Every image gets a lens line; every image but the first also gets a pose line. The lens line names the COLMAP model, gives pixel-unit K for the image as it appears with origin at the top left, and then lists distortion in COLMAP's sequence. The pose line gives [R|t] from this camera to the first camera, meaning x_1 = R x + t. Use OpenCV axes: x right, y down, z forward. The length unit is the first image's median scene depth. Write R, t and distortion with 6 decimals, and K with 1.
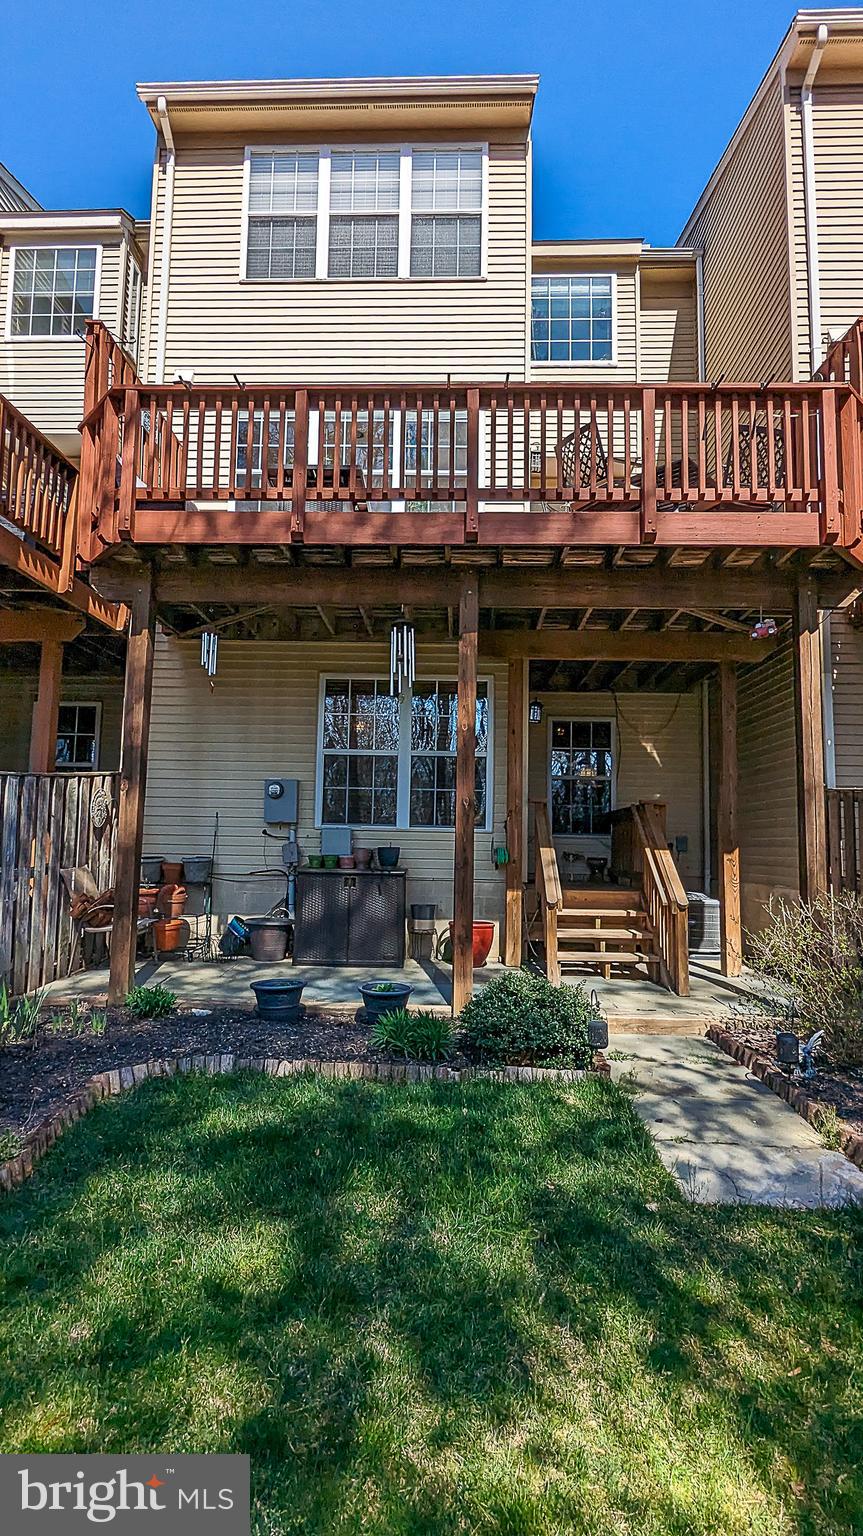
lens RADIAL K [[768.9, 0, 424.6], [0, 768.9, 770.7], [0, 0, 1]] dist [0.000669, 0.000095]
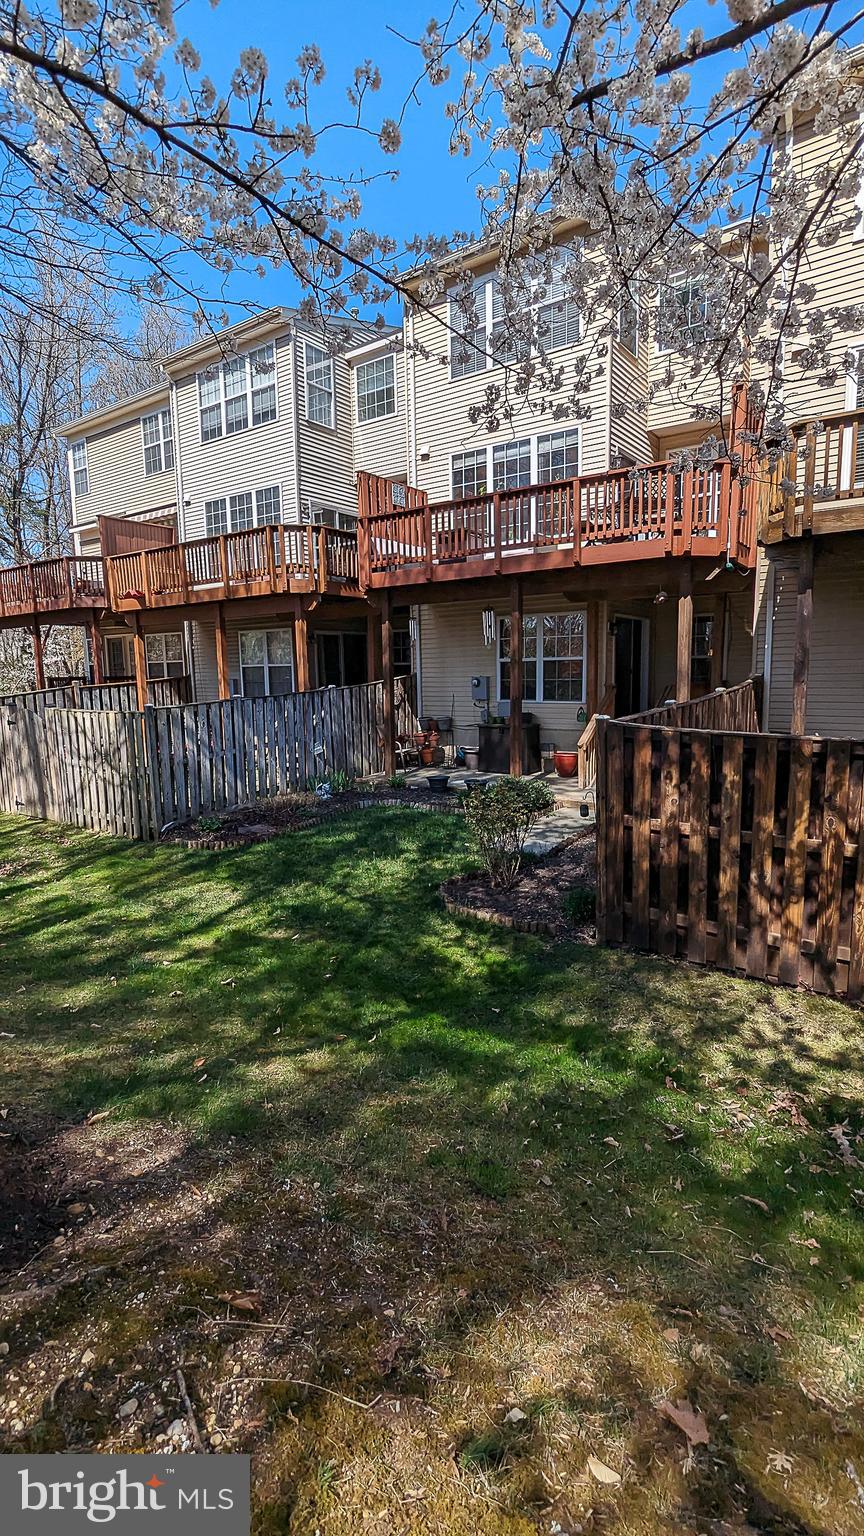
lens RADIAL K [[726.9, 0, 421.1], [0, 726.9, 768.6], [0, 0, 1]] dist [0.003259, -0.000667]
pose [[0.827881, 0.040193, -0.559462, 0.735213], [0.088266, 0.975667, 0.200708, -0.144281], [0.553915, -0.215544, 0.804188, -0.590854]]
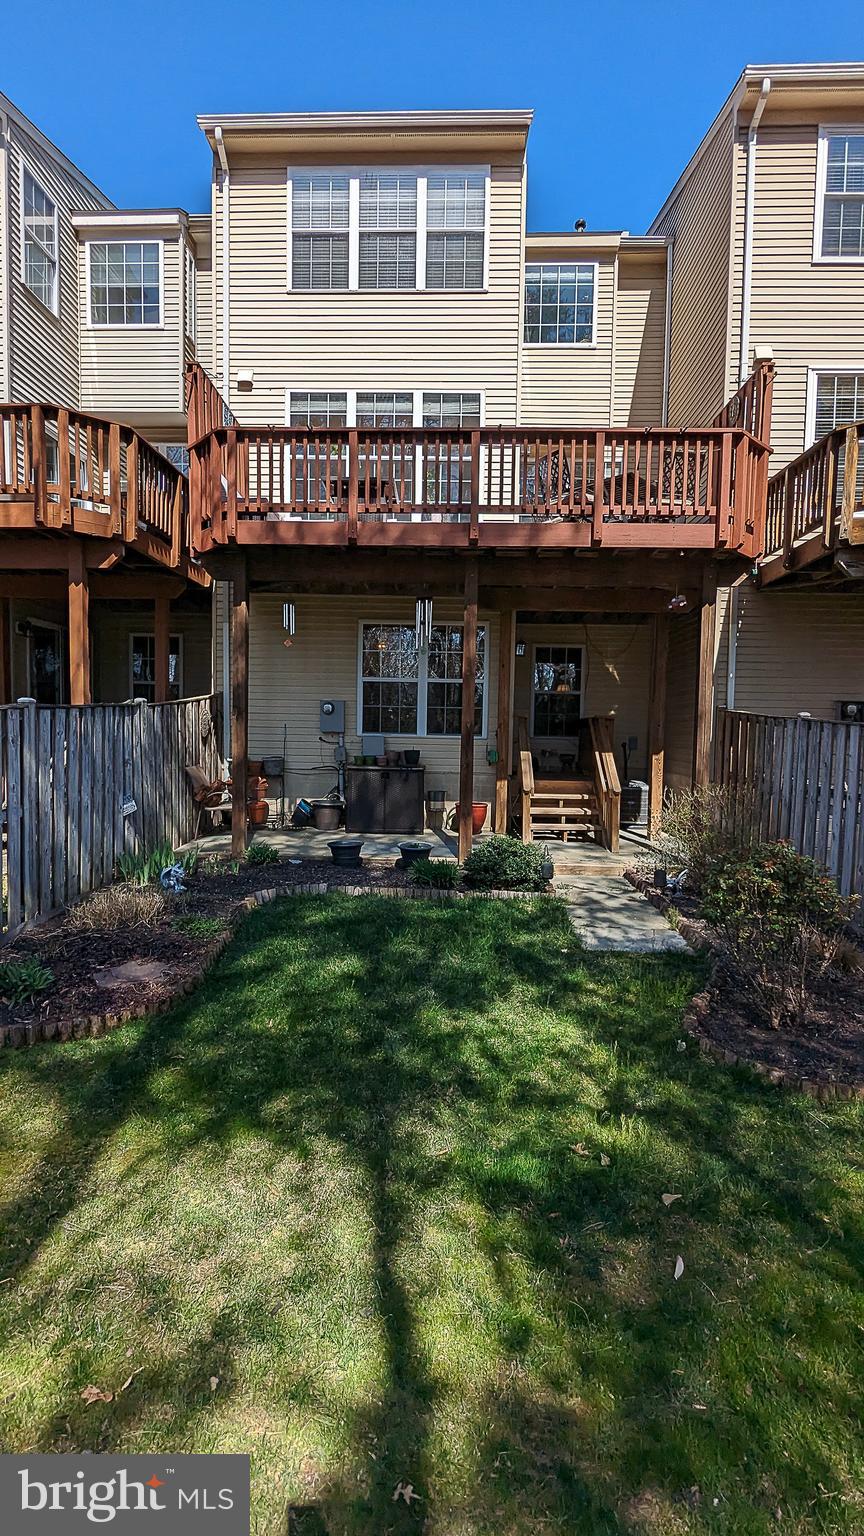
lens RADIAL K [[726.9, 0, 425.3], [0, 726.9, 768.1], [0, 0, 1]] dist [0.003259, -0.000667]
pose [[0.999996, -0.000898, -0.002703, -0.019117], [0.001294, 0.988640, 0.150299, -0.065219], [0.002538, -0.150301, 0.988637, -0.300704]]
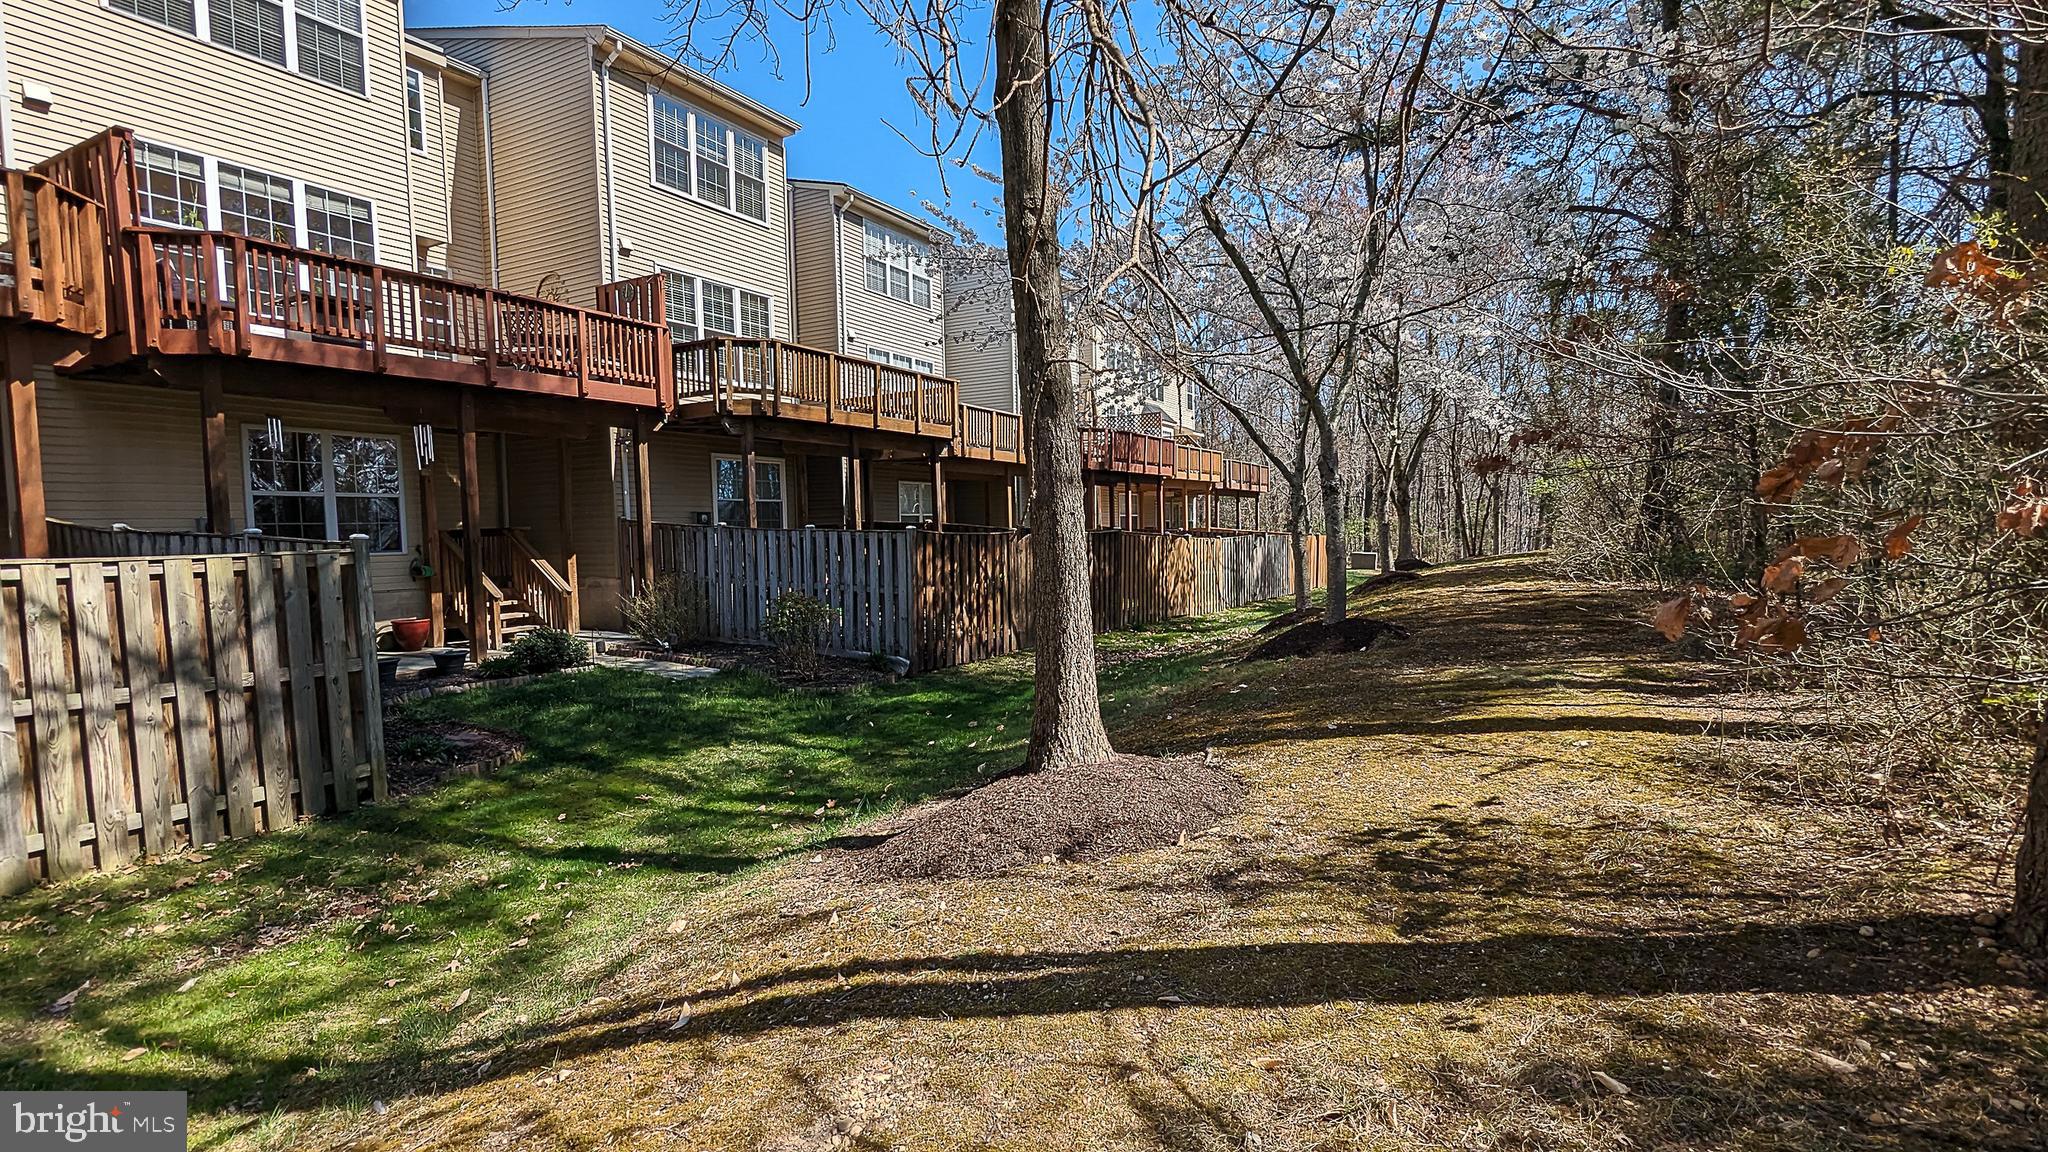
lens RADIAL K [[957.2, 0, 1031.3], [0, 957.2, 588.3], [0, 0, 1]] dist [-0.011304, -0.000743]
pose [[0.445774, -0.086195, 0.890986, -0.953241], [-0.054766, 0.990862, 0.123258, -0.131495], [-0.893469, -0.103741, 0.436980, -0.740776]]
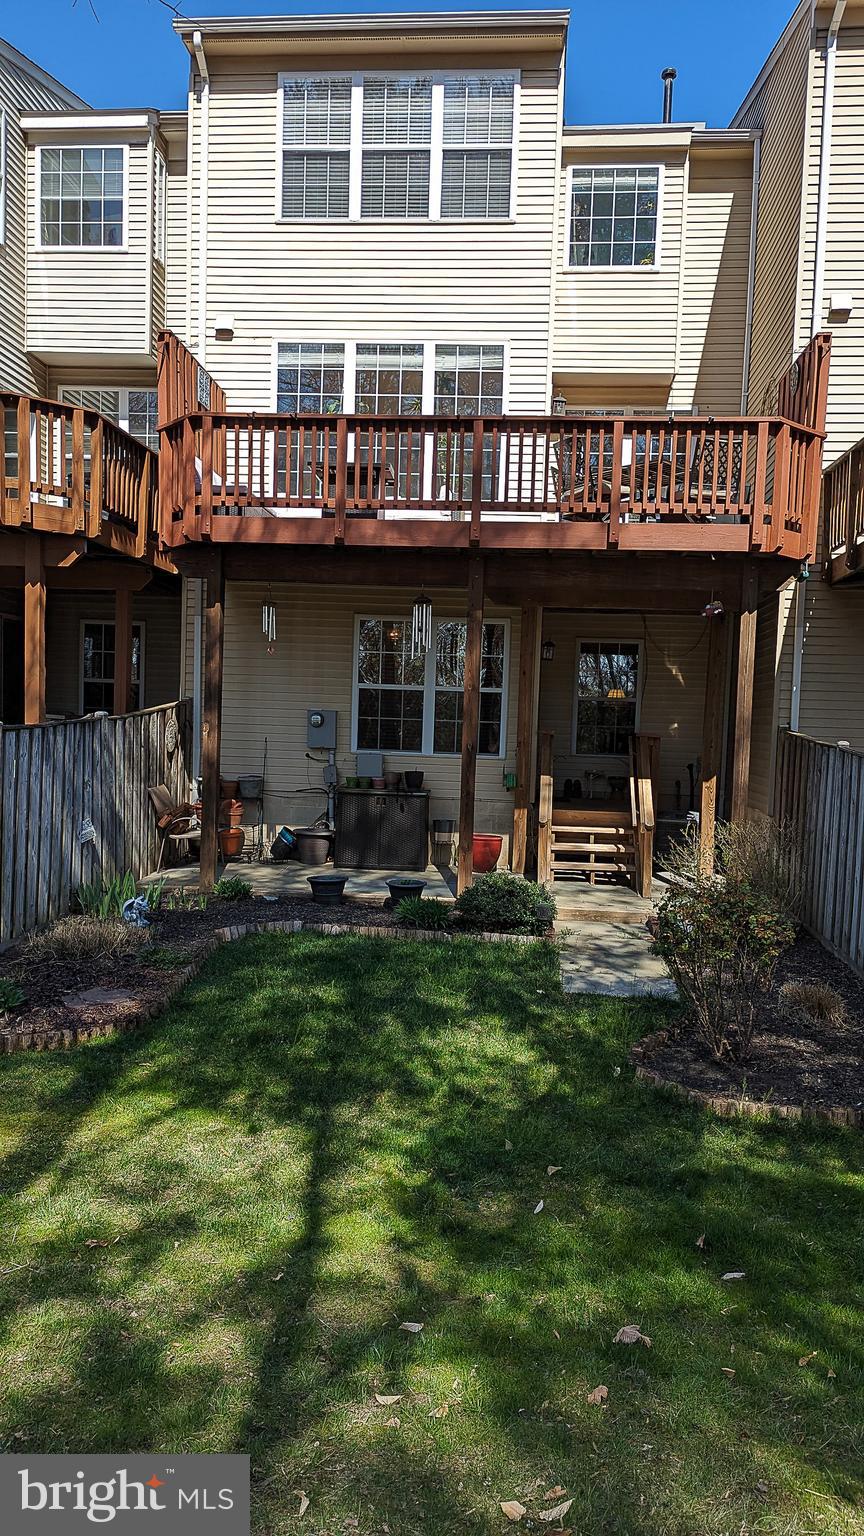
lens RADIAL K [[1086.7, 0, 436.5], [0, 1086.7, 774.7], [0, 0, 1]] dist [0.057448, -0.038706]
pose [[0.998536, 0.016693, -0.051442, 0.071652], [-0.009109, 0.989495, 0.144279, -0.133090], [0.053310, -0.143599, 0.988199, -0.626745]]
